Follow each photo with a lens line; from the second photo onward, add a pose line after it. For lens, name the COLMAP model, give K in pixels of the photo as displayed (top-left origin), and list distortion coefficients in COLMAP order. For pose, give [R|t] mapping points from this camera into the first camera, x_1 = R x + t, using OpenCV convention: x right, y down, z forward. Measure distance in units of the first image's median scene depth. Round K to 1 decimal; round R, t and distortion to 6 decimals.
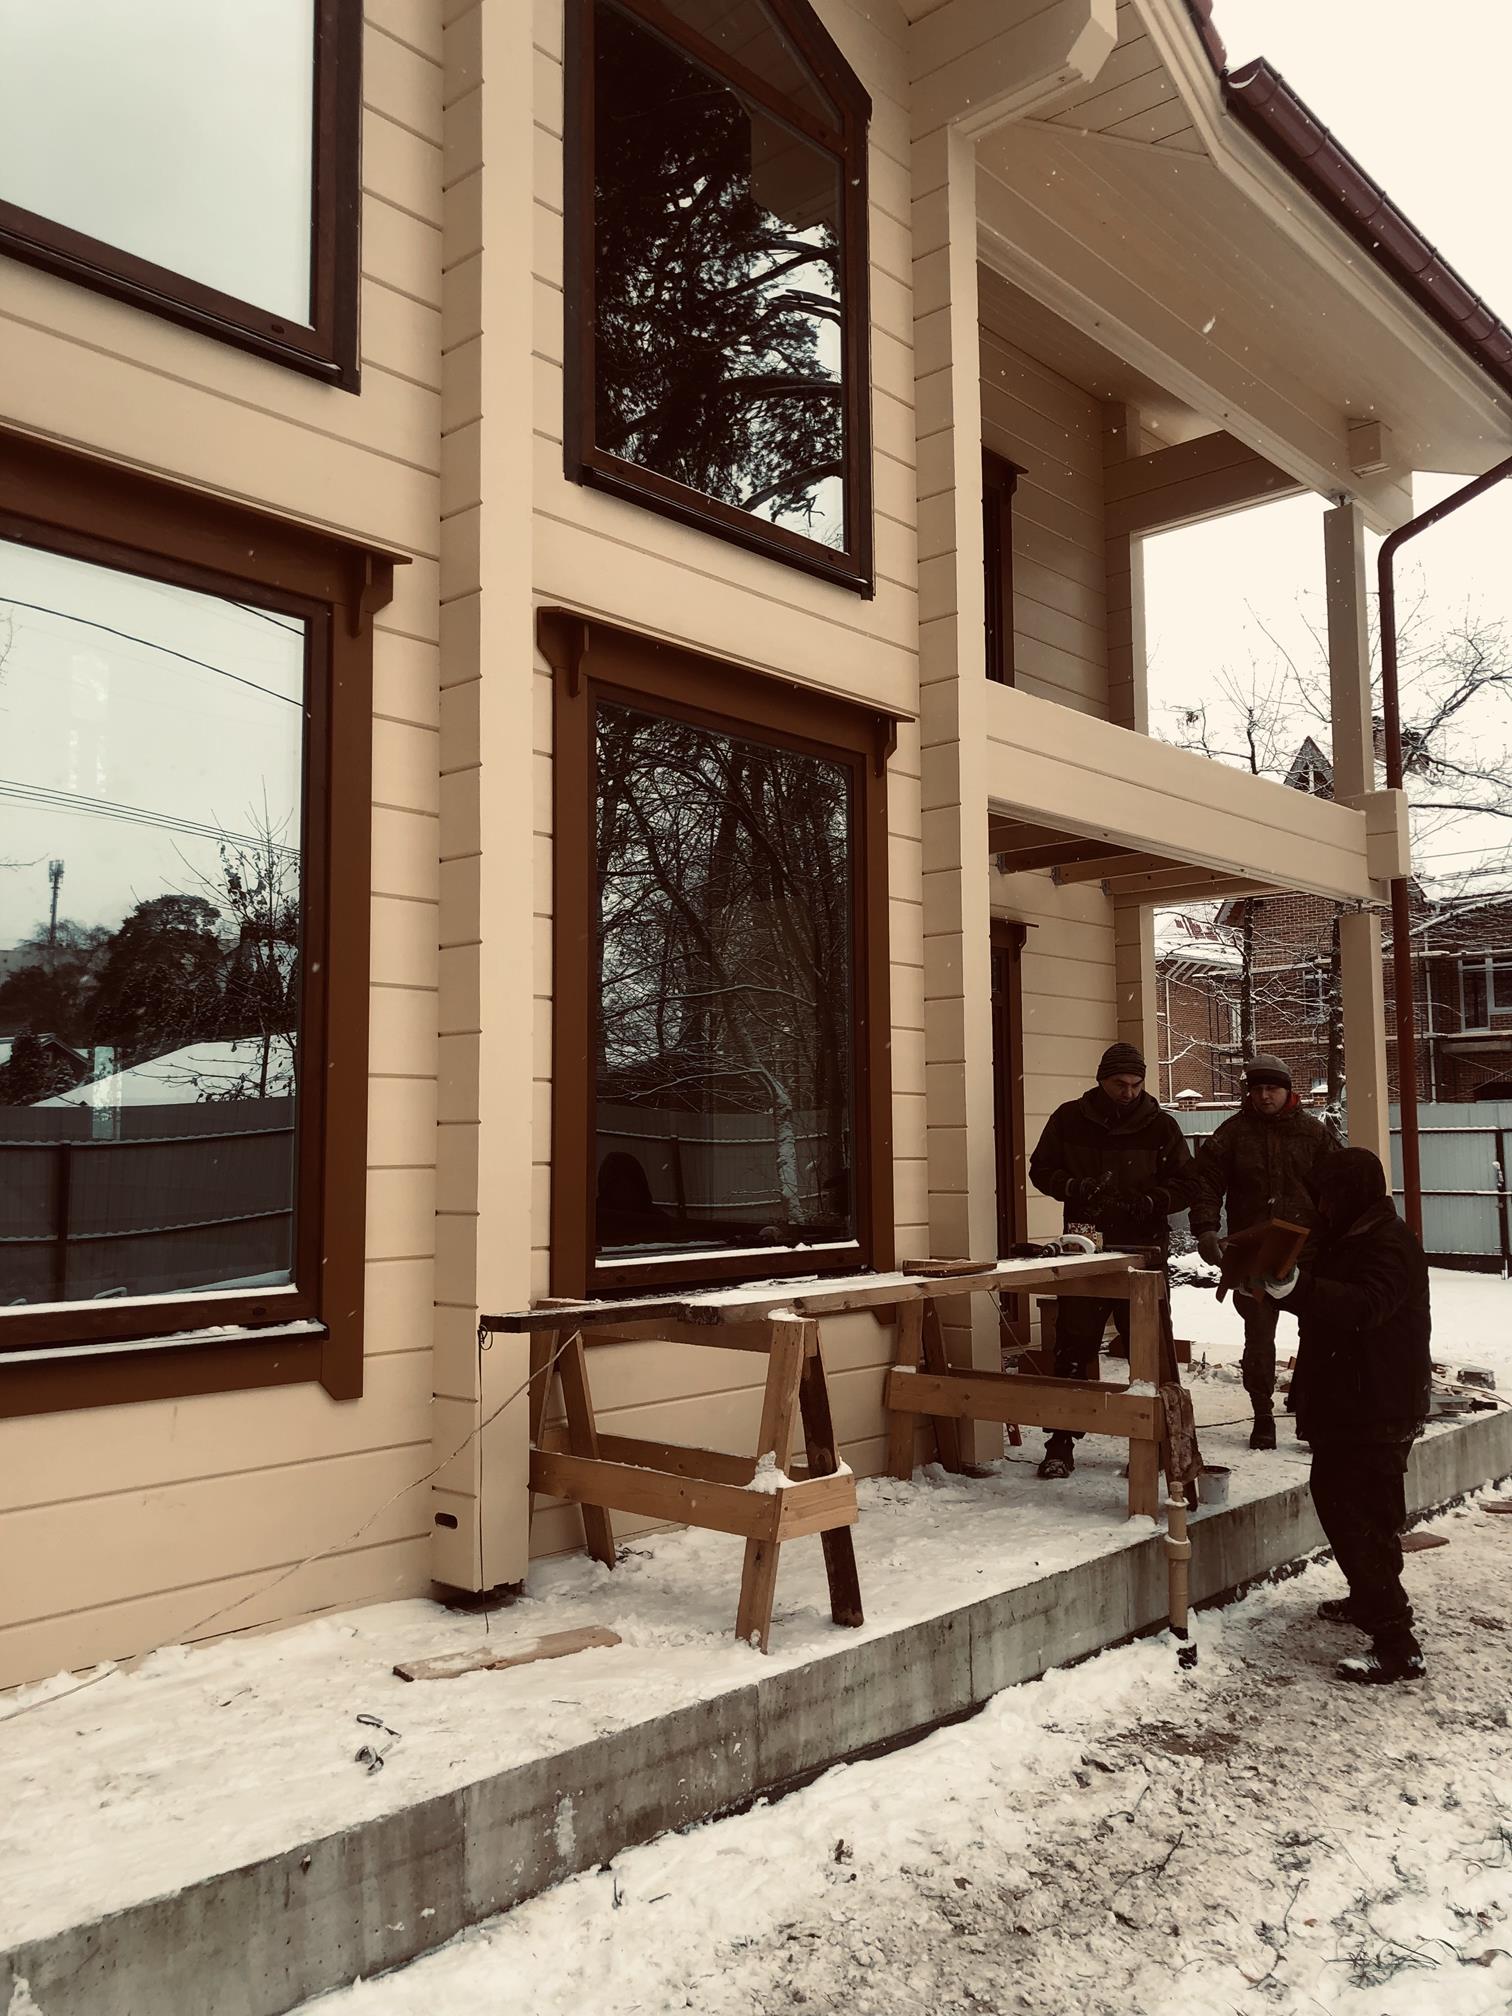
lens RADIAL K [[1631.2, 0, 756.0], [0, 1631.2, 1008.0], [0, 0, 1]] dist [0.033222, -0.025711]
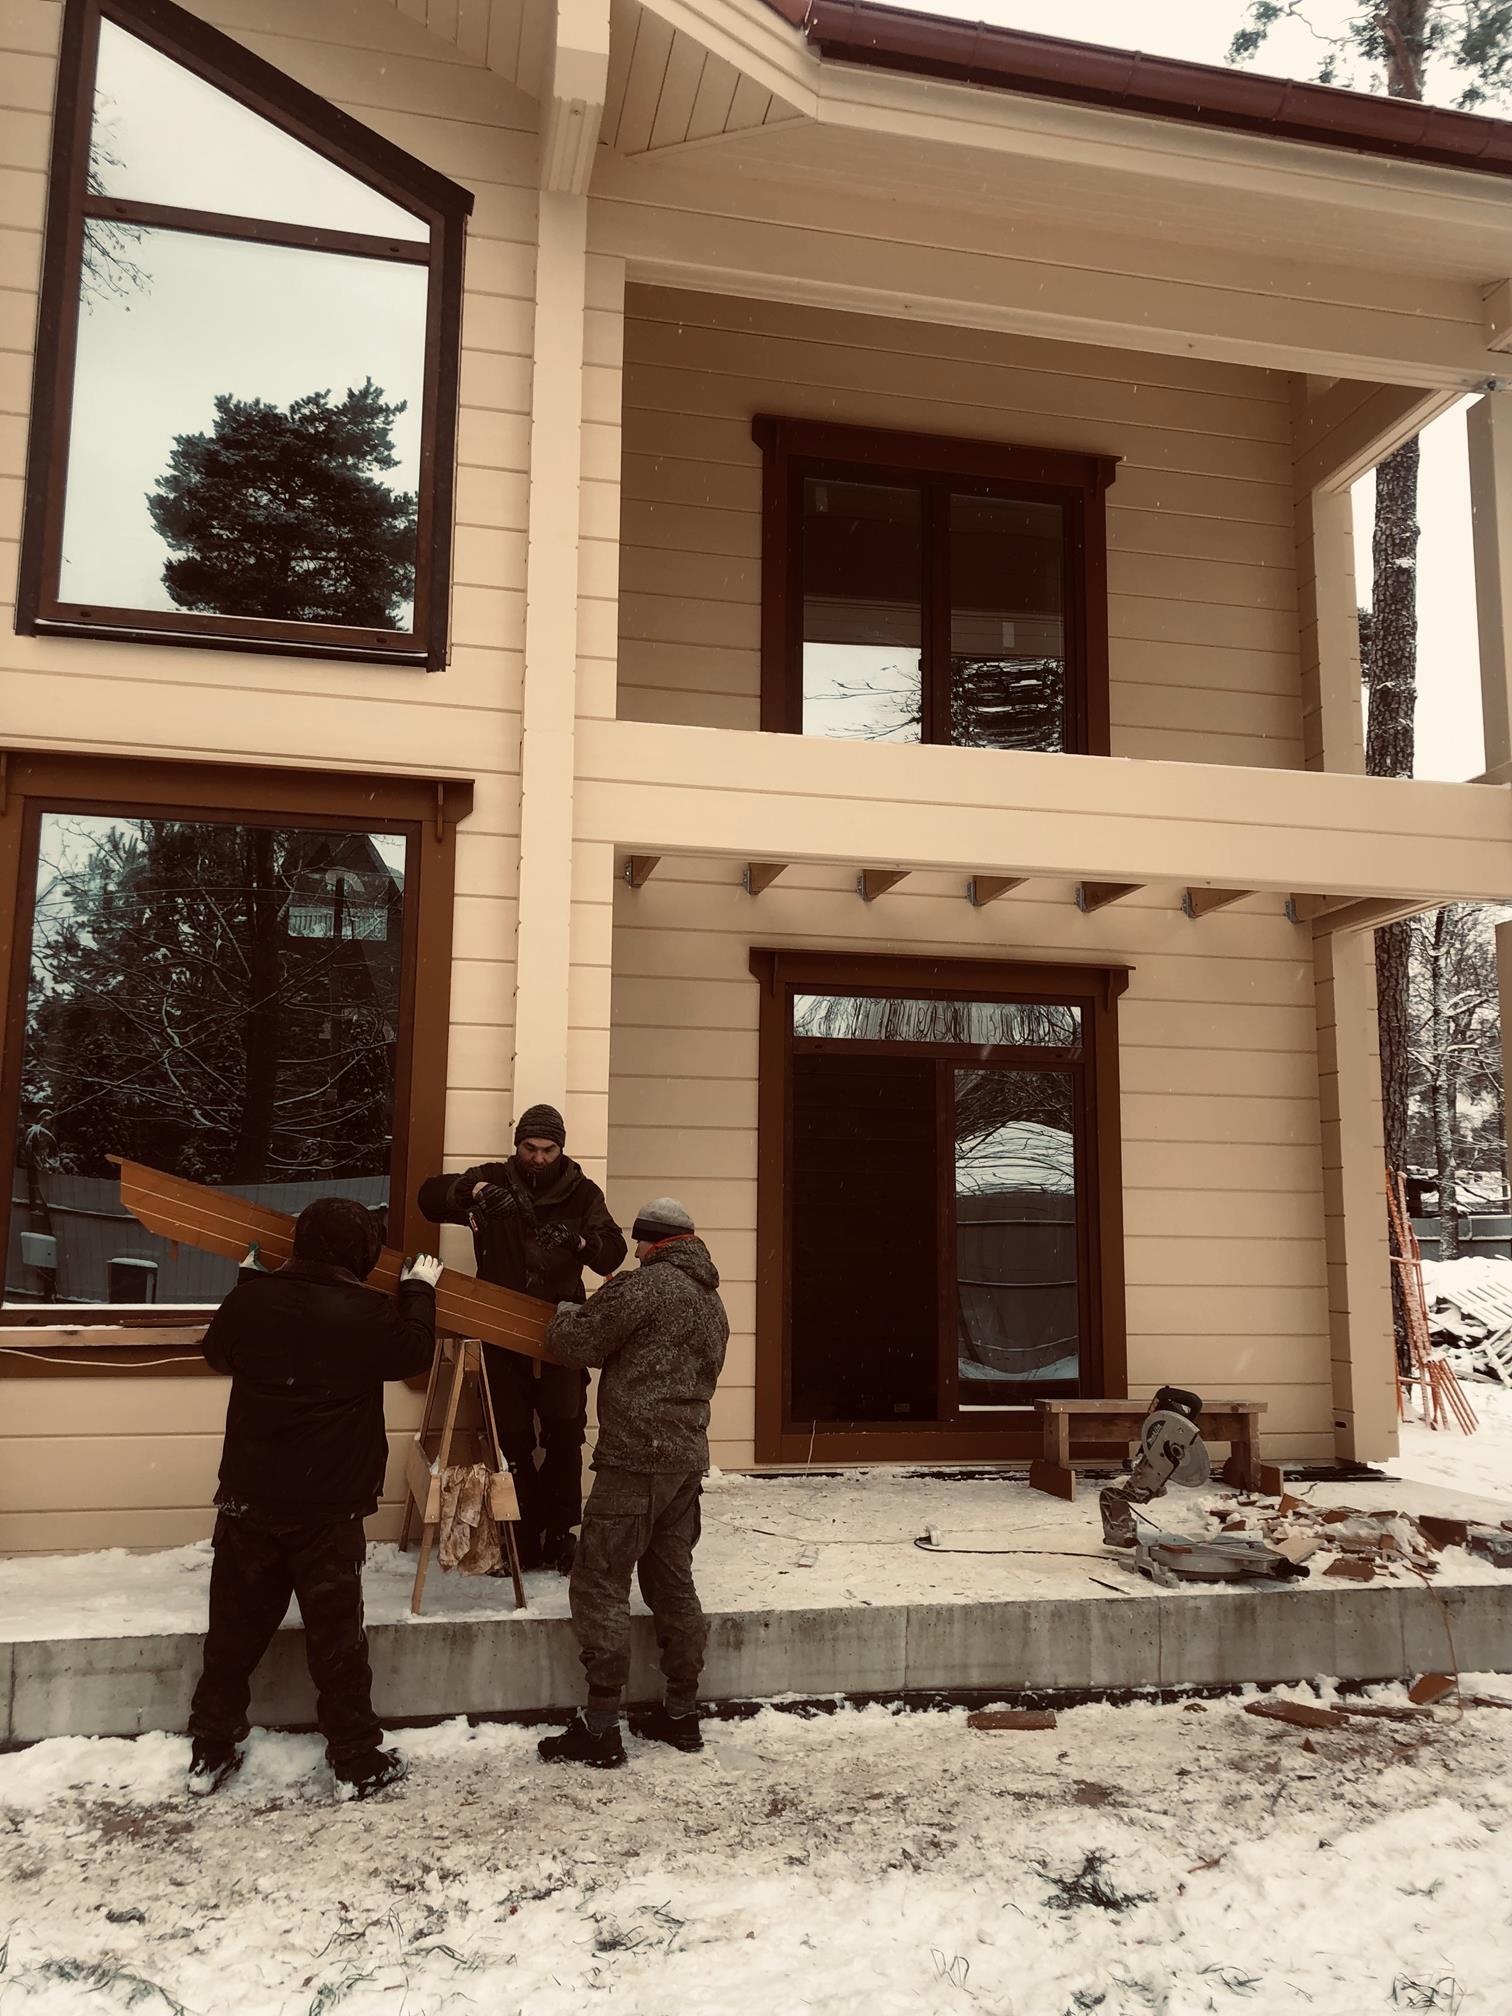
lens RADIAL K [[1631.2, 0, 756.0], [0, 1631.2, 1008.0], [0, 0, 1]] dist [0.033222, -0.025711]
pose [[0.818200, -0.069553, -0.570710, 1.063710], [0.035150, 0.996850, -0.071095, 0.052429], [0.573858, 0.038109, 0.818068, 0.380719]]
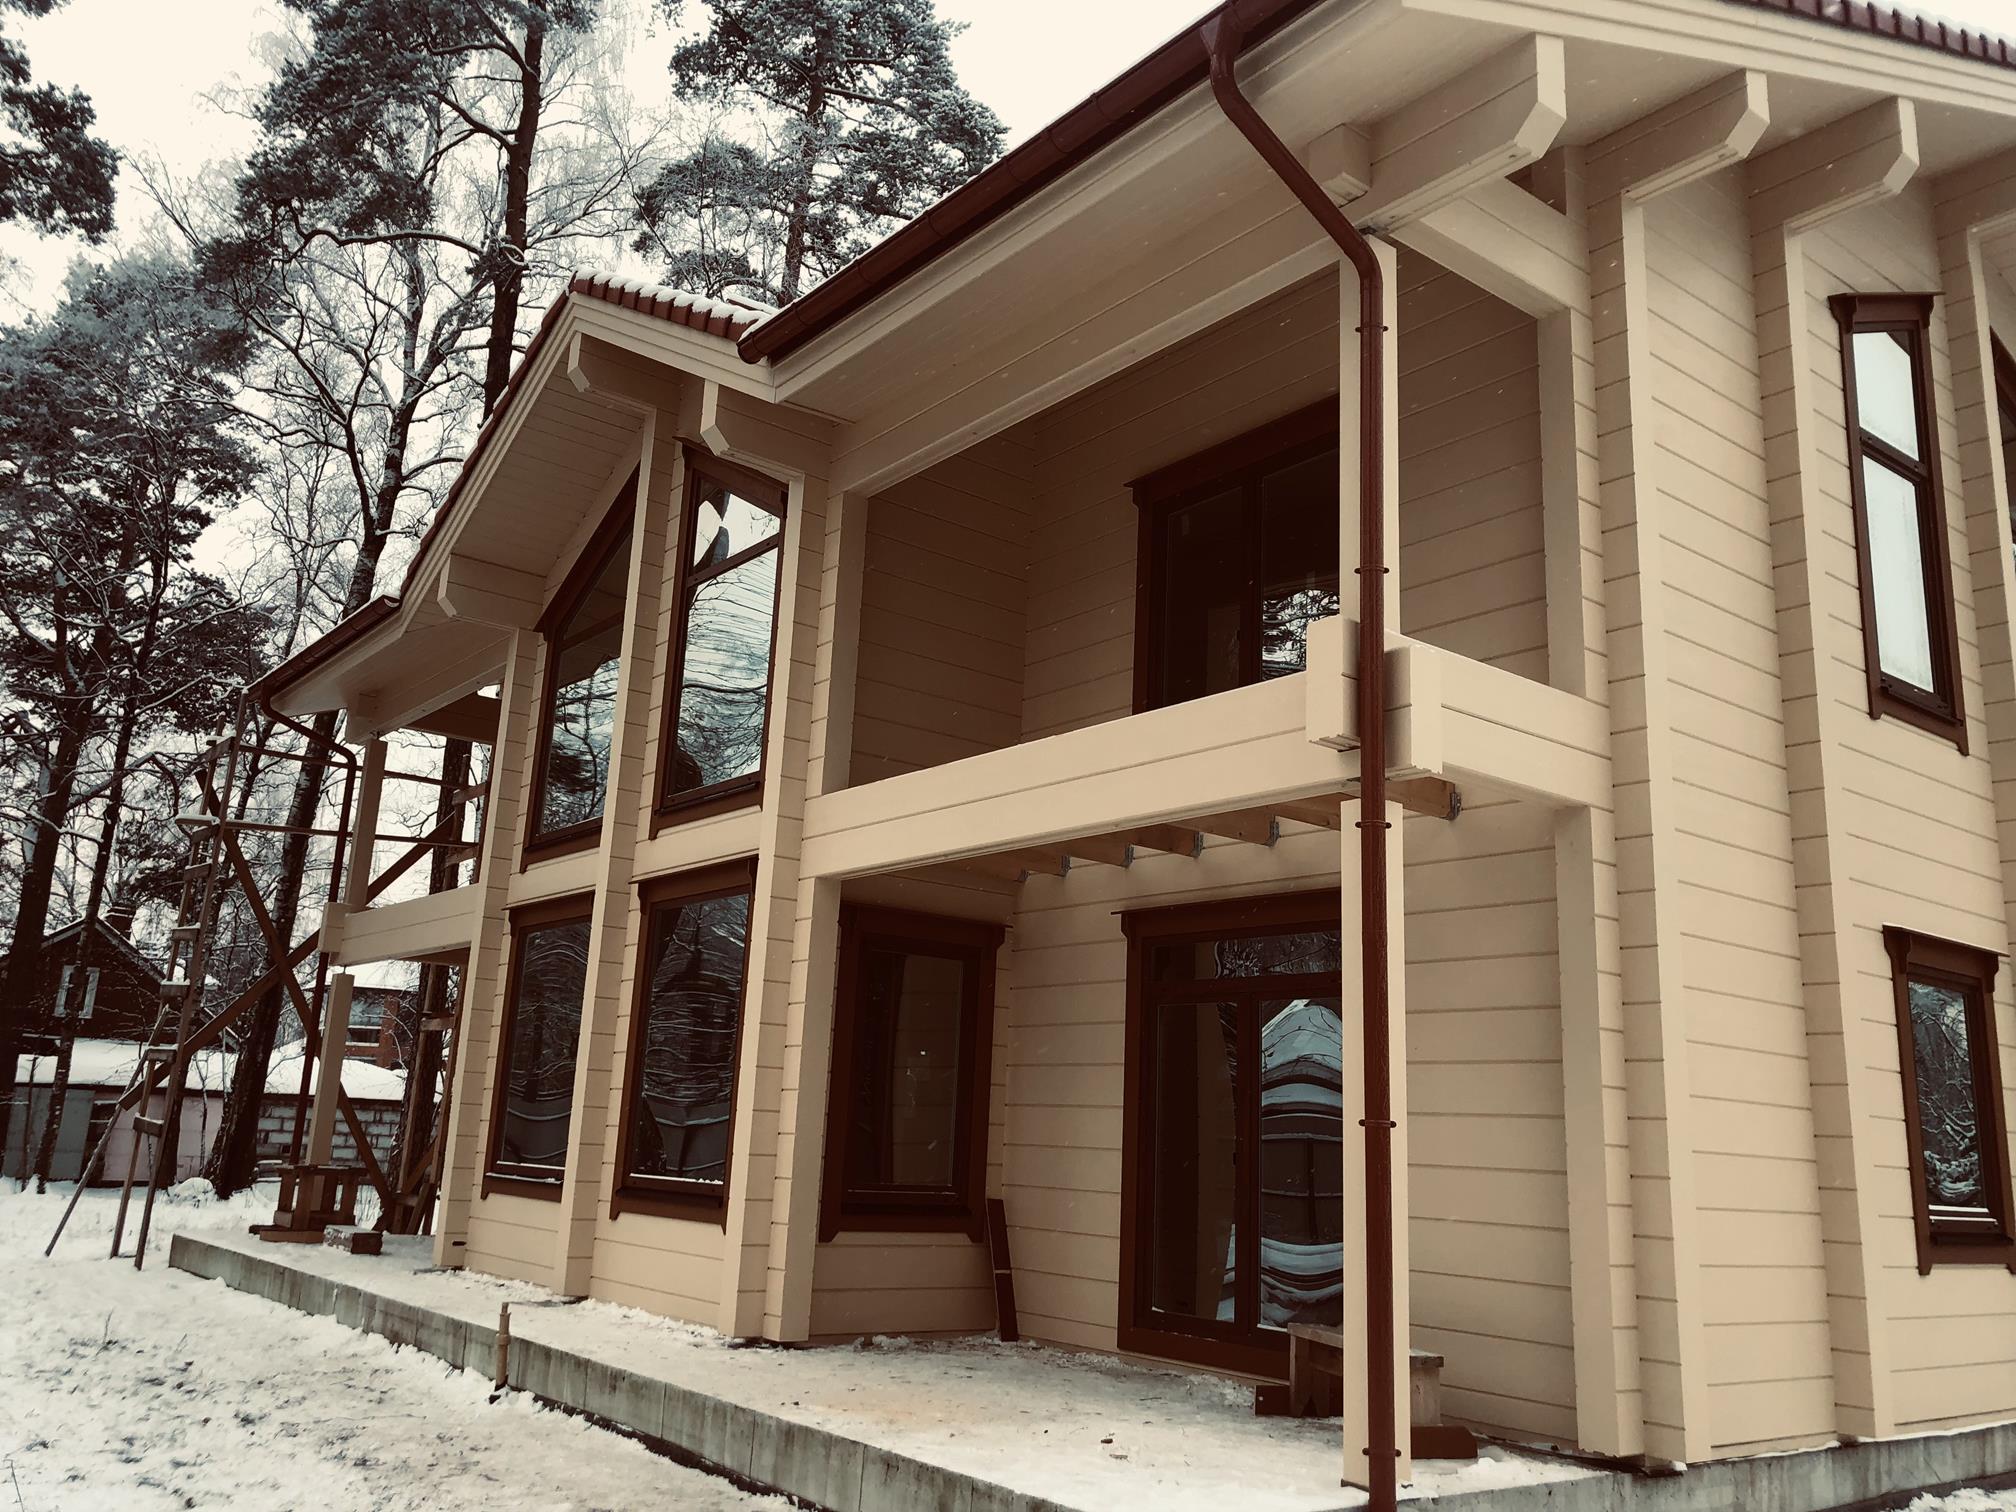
lens RADIAL K [[1637.1, 0, 1013.0], [0, 1637.1, 748.8], [0, 0, 1]] dist [0.065459, -0.147647]
pose [[-0.161525, -0.233004, -0.958968, 2.201758], [0.038749, 0.969481, -0.242085, 0.170249], [0.986108, -0.076261, -0.147567, 2.001193]]
